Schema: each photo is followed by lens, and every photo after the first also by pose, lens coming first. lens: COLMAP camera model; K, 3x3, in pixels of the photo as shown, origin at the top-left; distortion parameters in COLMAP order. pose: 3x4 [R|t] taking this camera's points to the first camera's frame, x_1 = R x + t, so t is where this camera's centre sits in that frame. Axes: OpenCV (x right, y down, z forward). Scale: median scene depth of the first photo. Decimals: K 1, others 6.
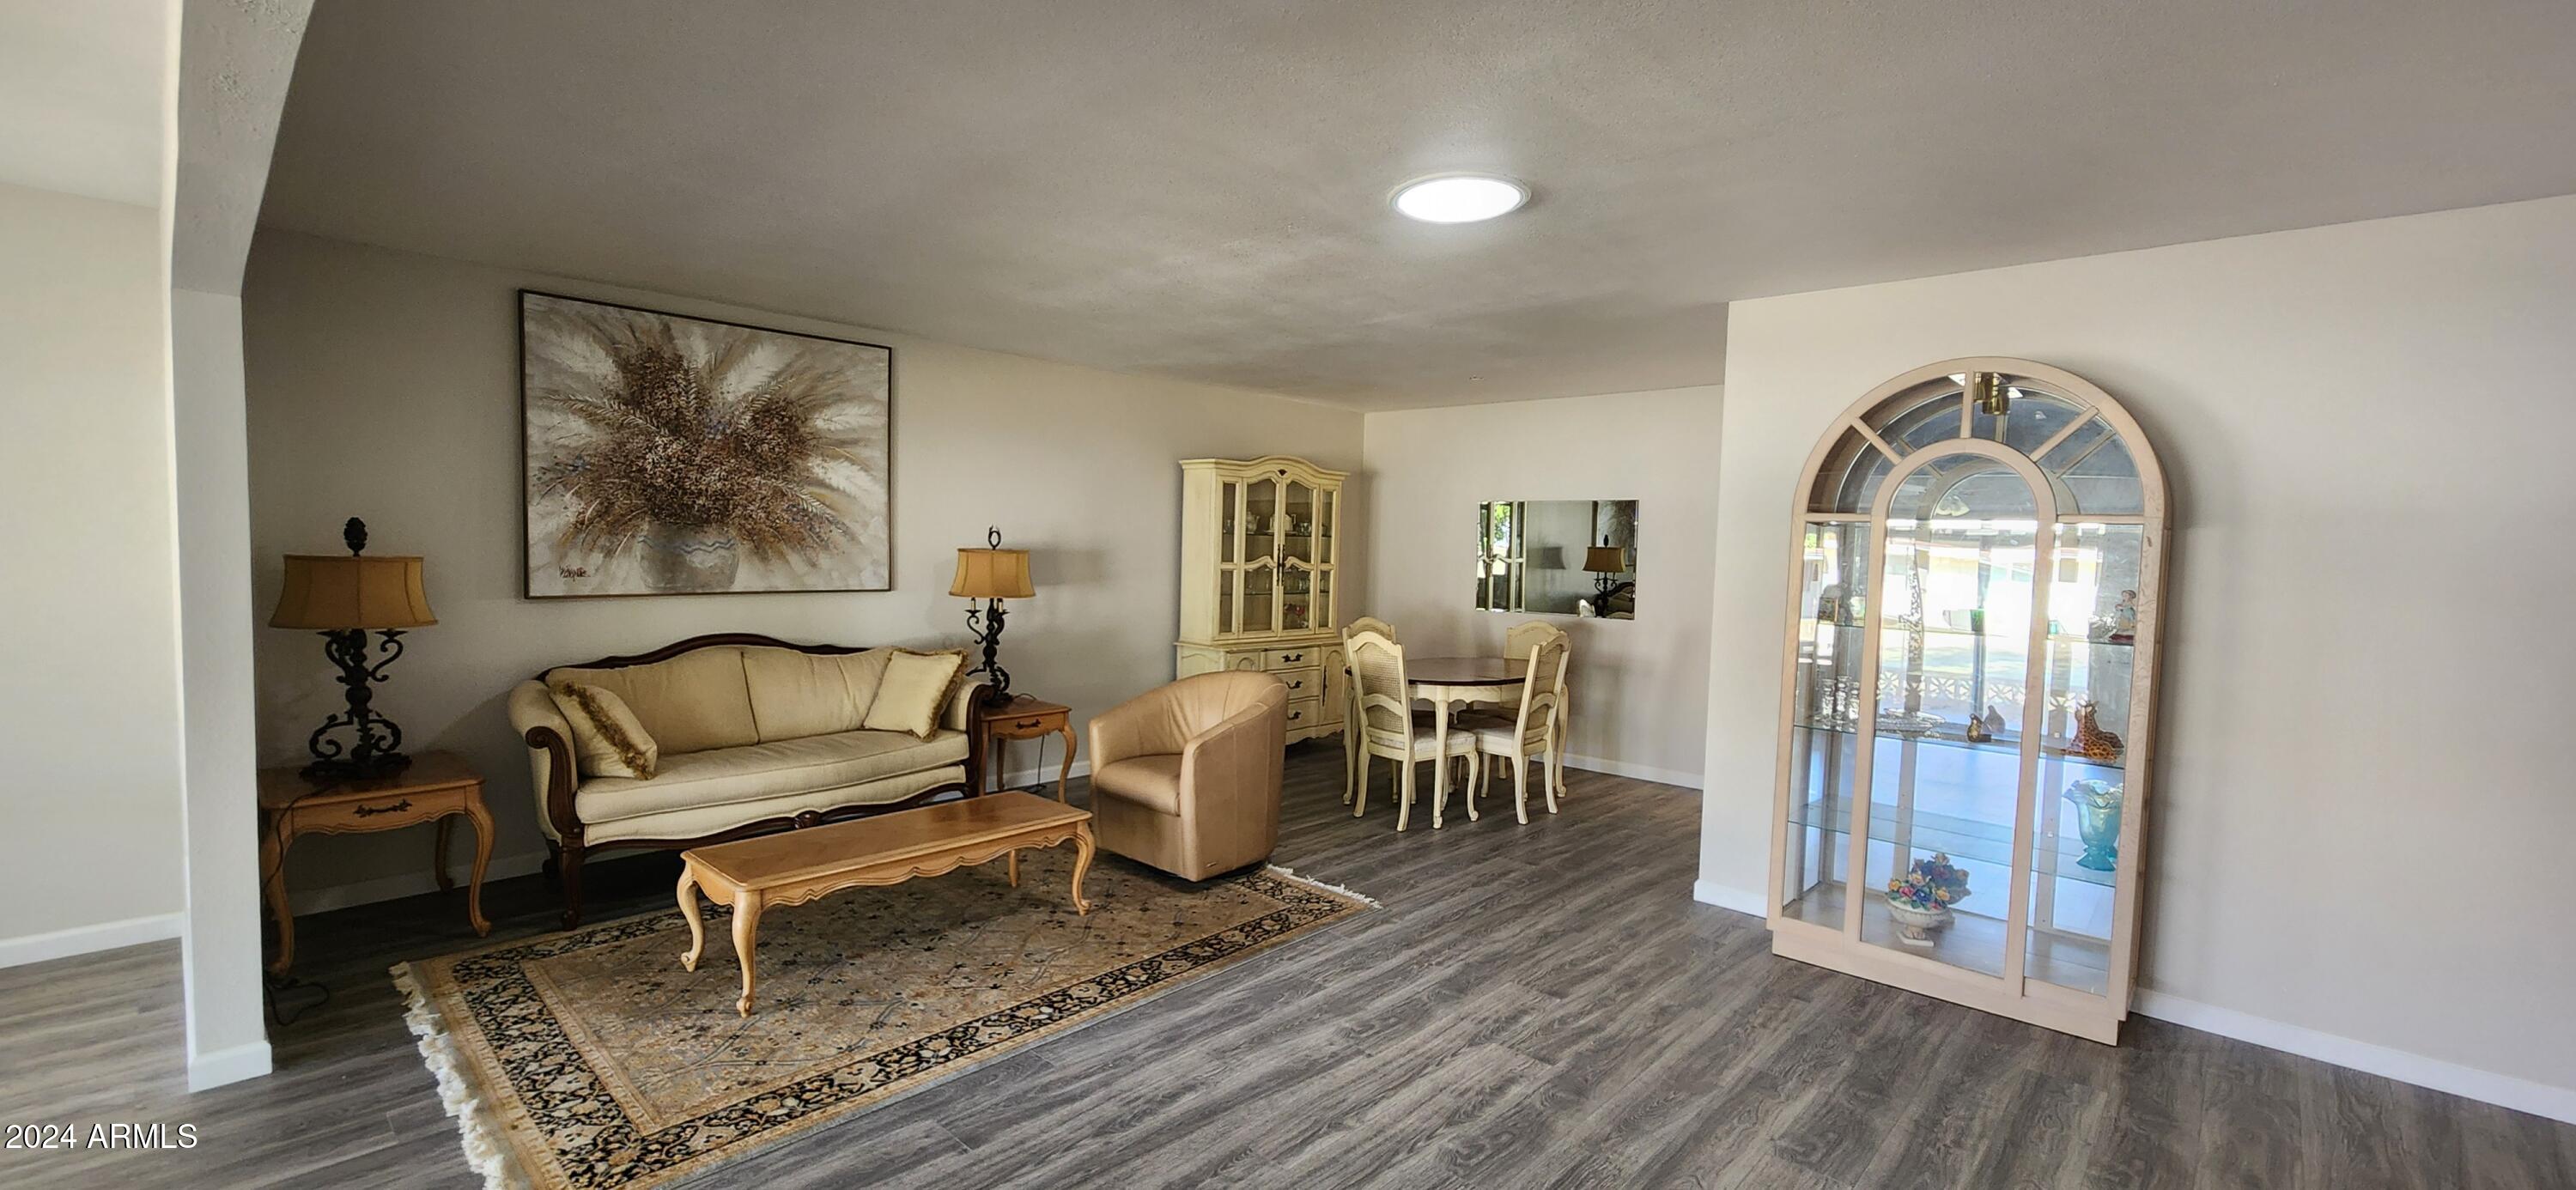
lens RADIAL K [[1045.4, 0, 1285.6], [0, 1045.4, 602.5], [0, 0, 1]] dist [0.009331, -0.006636]
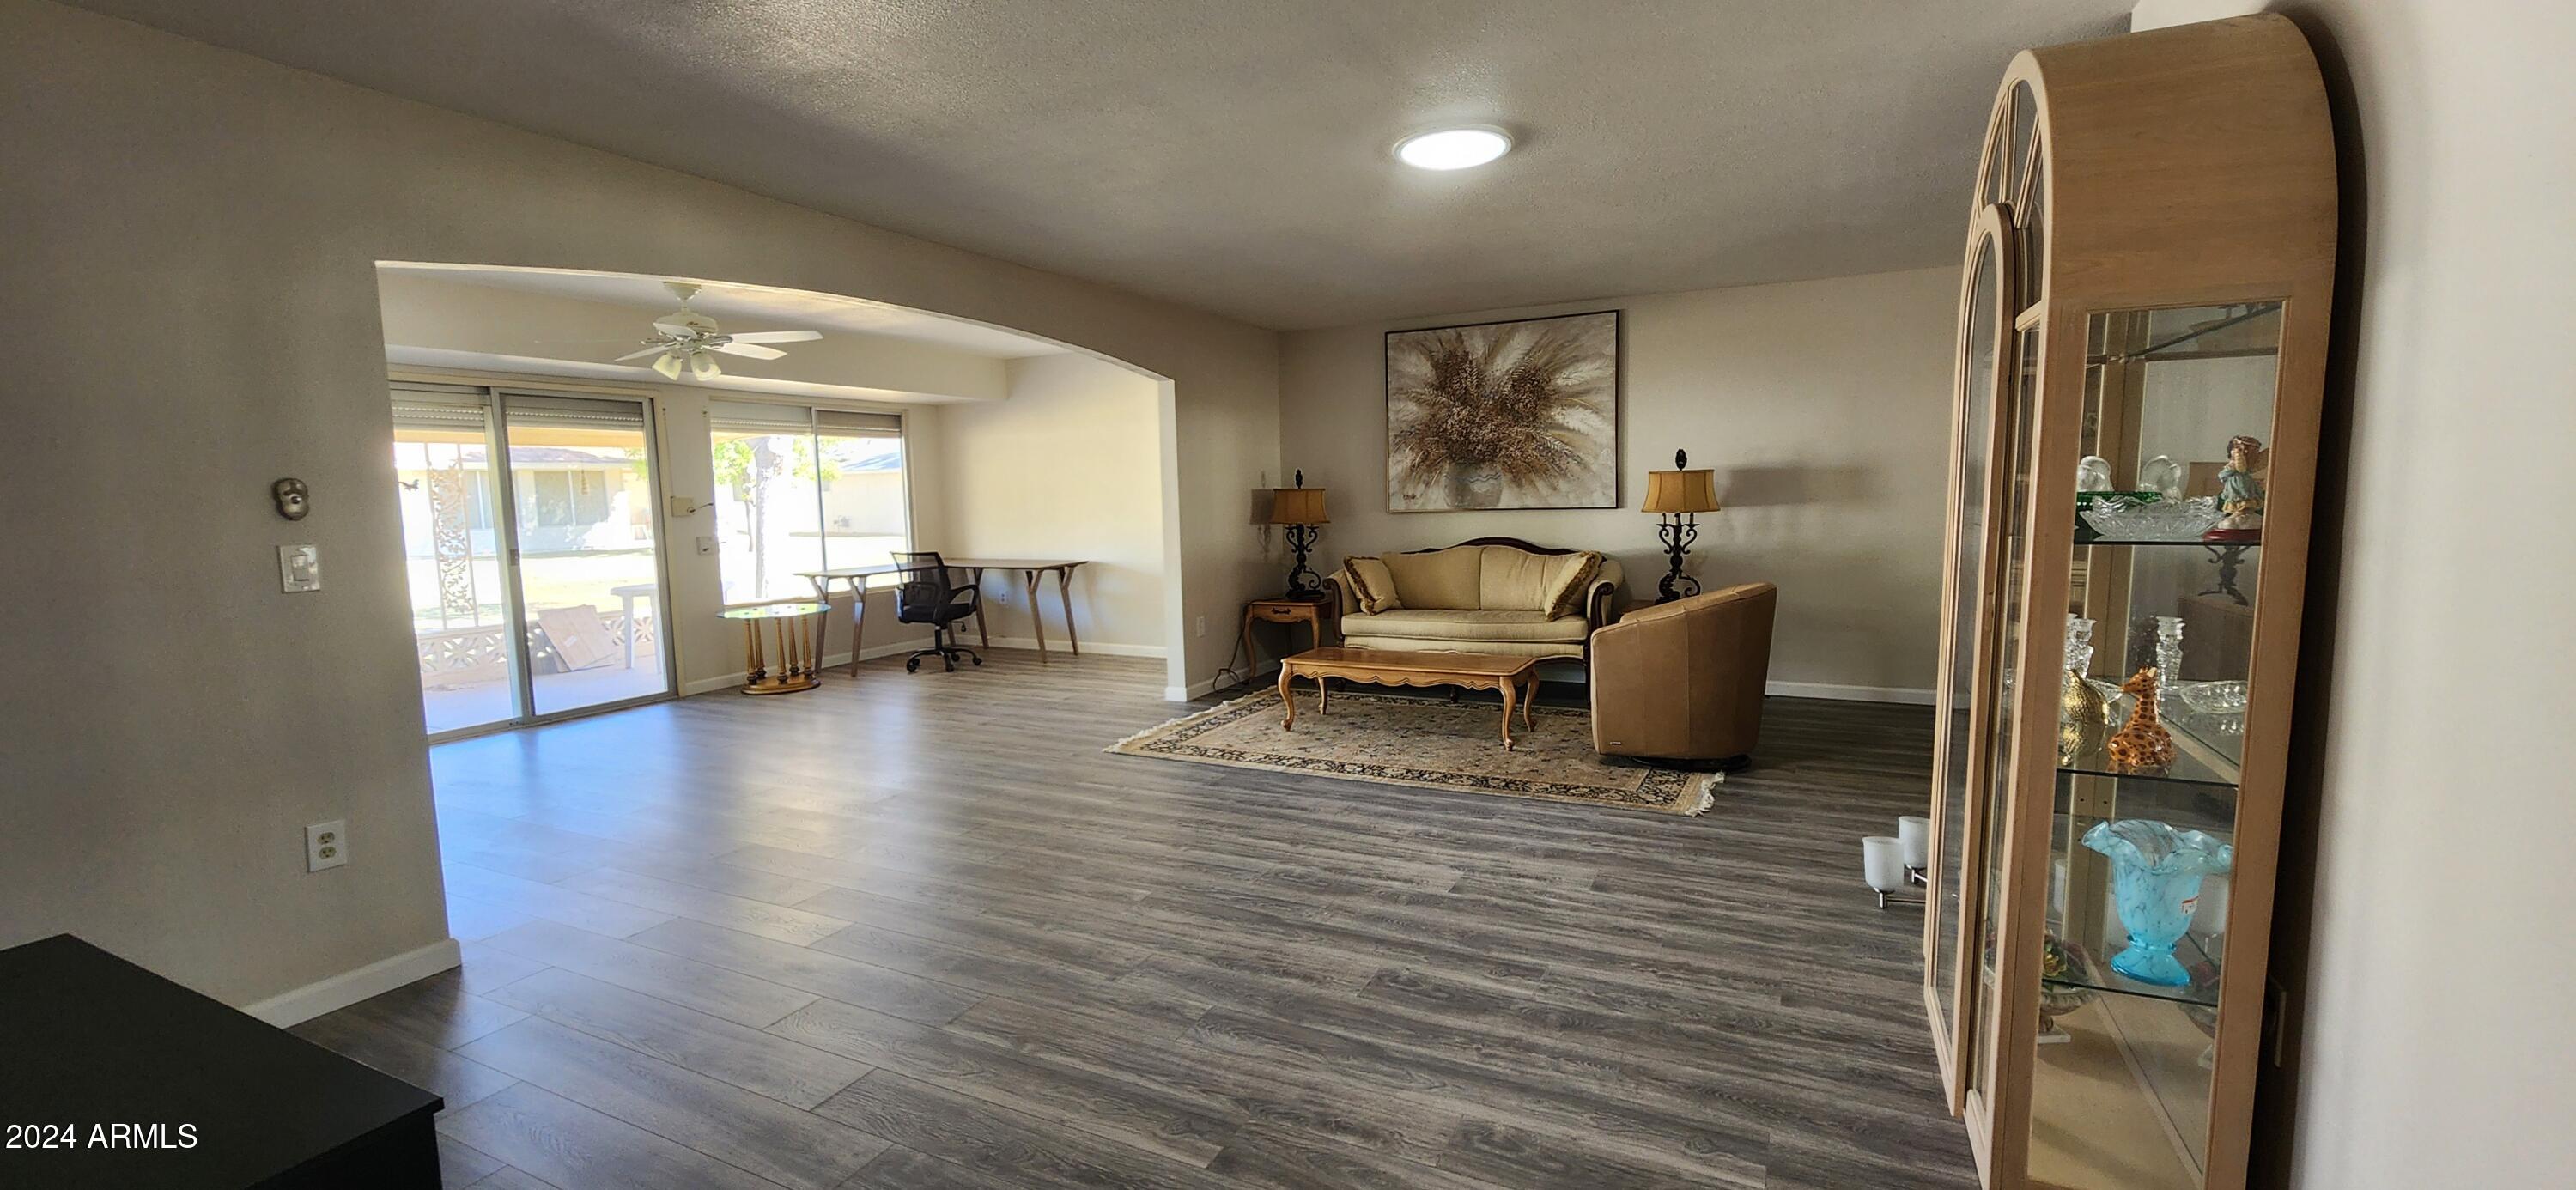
lens RADIAL K [[1045.4, 0, 1285.6], [0, 1045.4, 602.5], [0, 0, 1]] dist [0.009331, -0.006636]
pose [[0.286389, 0.070520, -0.955515, 0.941646], [-0.025584, 0.997495, 0.065951, 0.037896], [0.957772, 0.005558, 0.287476, 0.362263]]
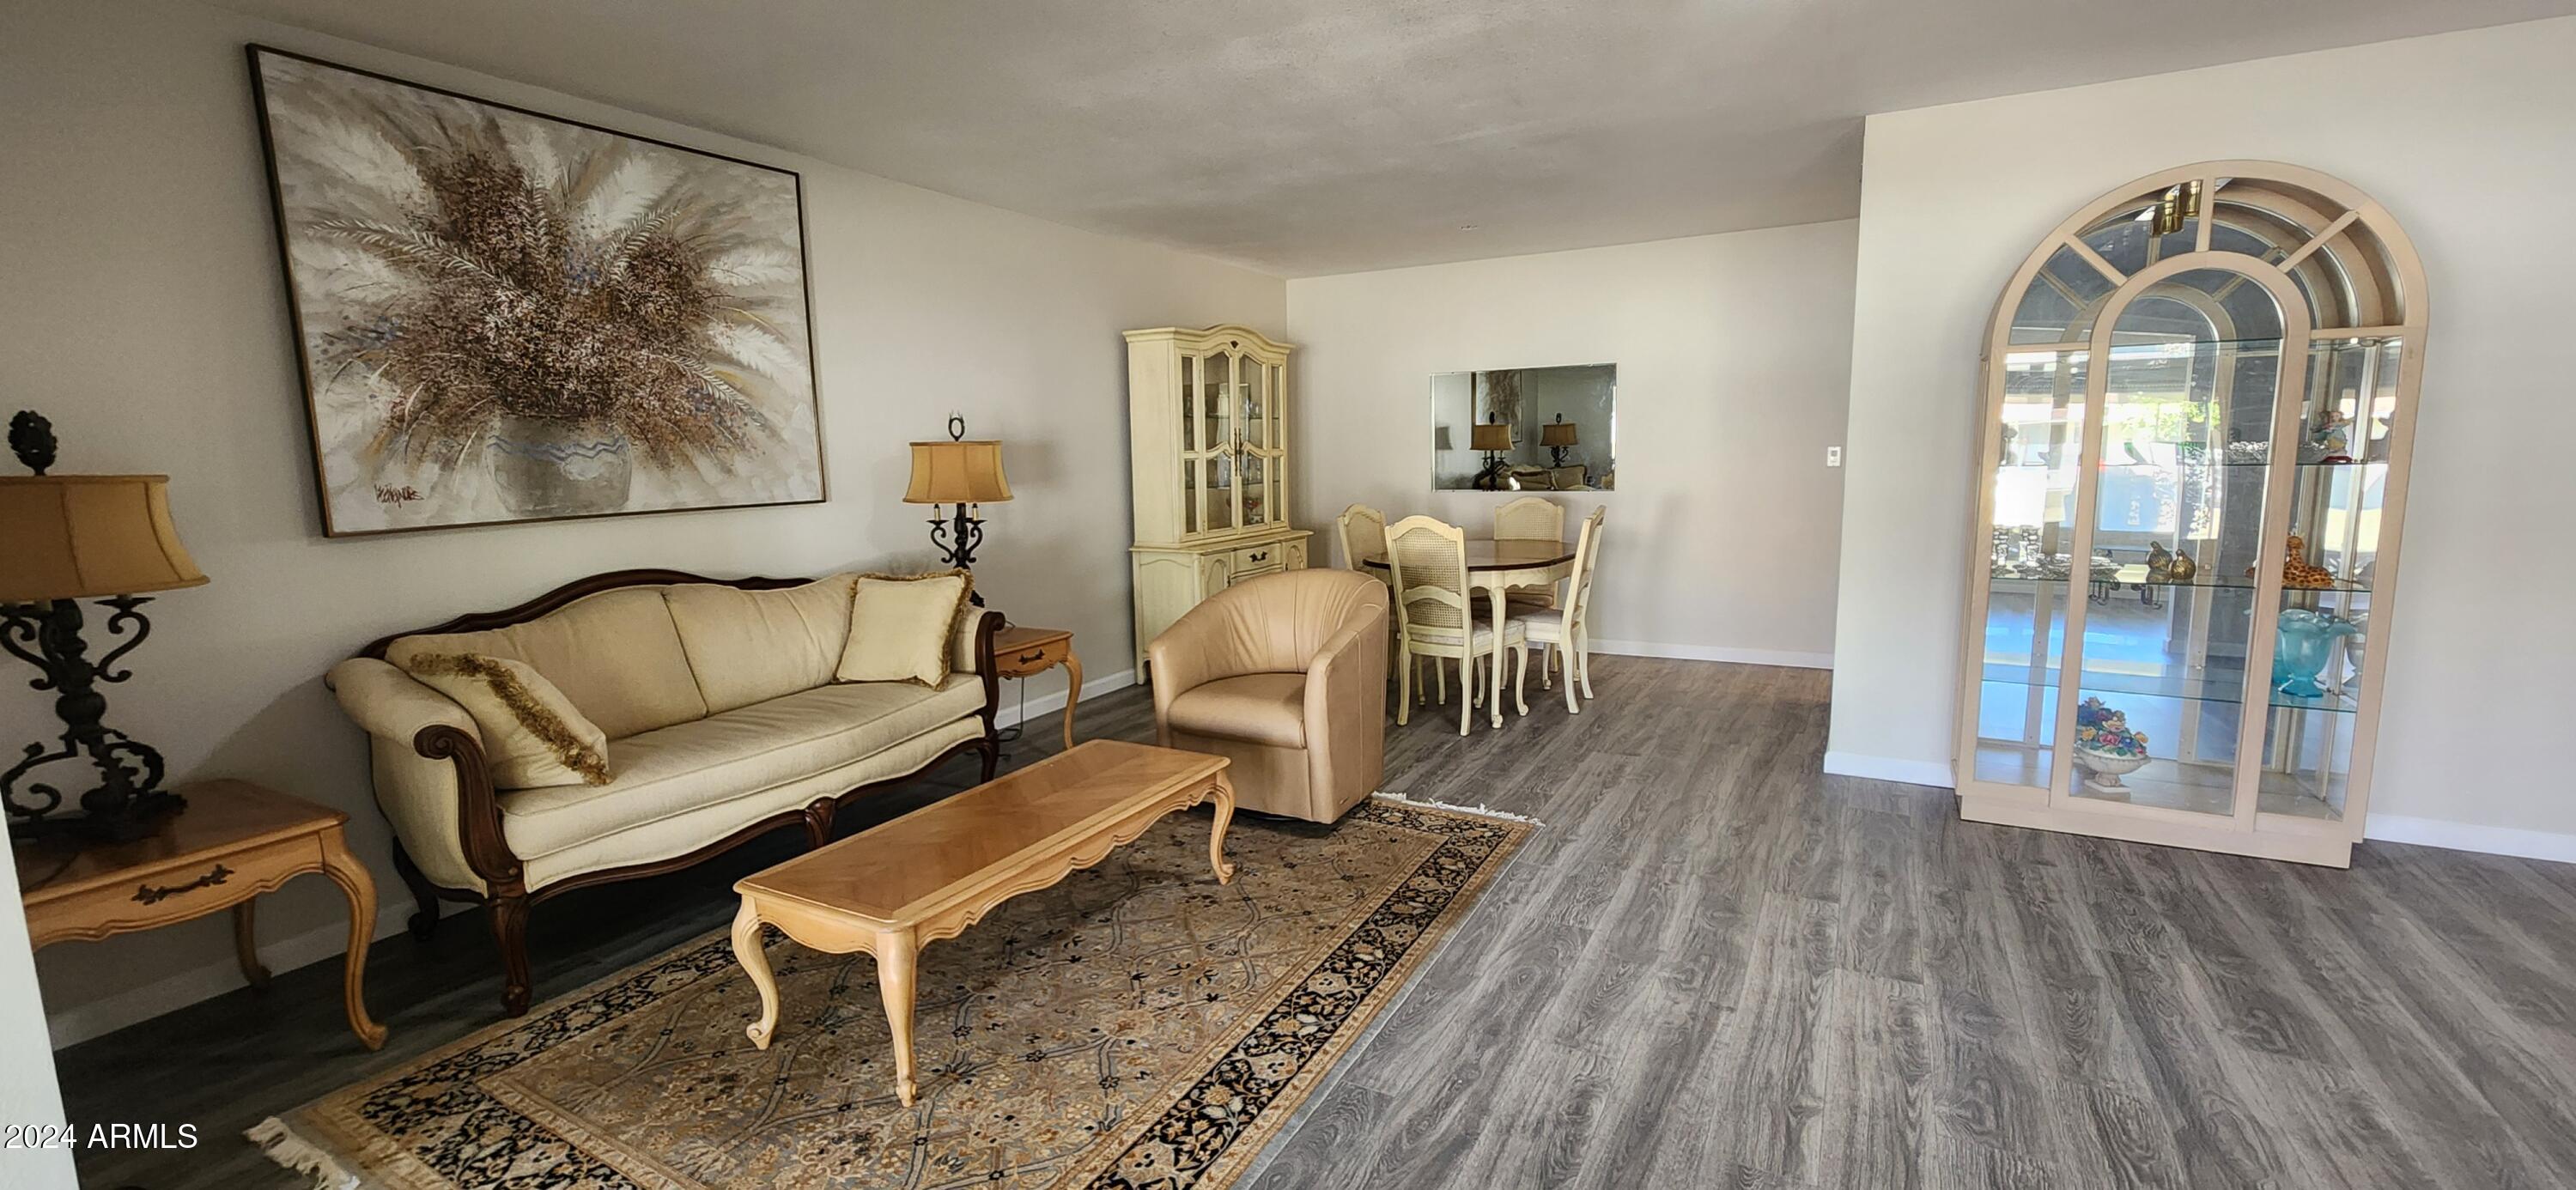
lens RADIAL K [[1052.3, 0, 1288.0], [0, 1052.3, 595.0], [0, 0, 1]] dist [0.001770, 0.000191]
pose [[0.969457, -0.080166, 0.231789, -0.313374], [0.060355, 0.993988, 0.091347, 0.009143], [-0.237719, -0.074567, 0.968468, 0.225321]]
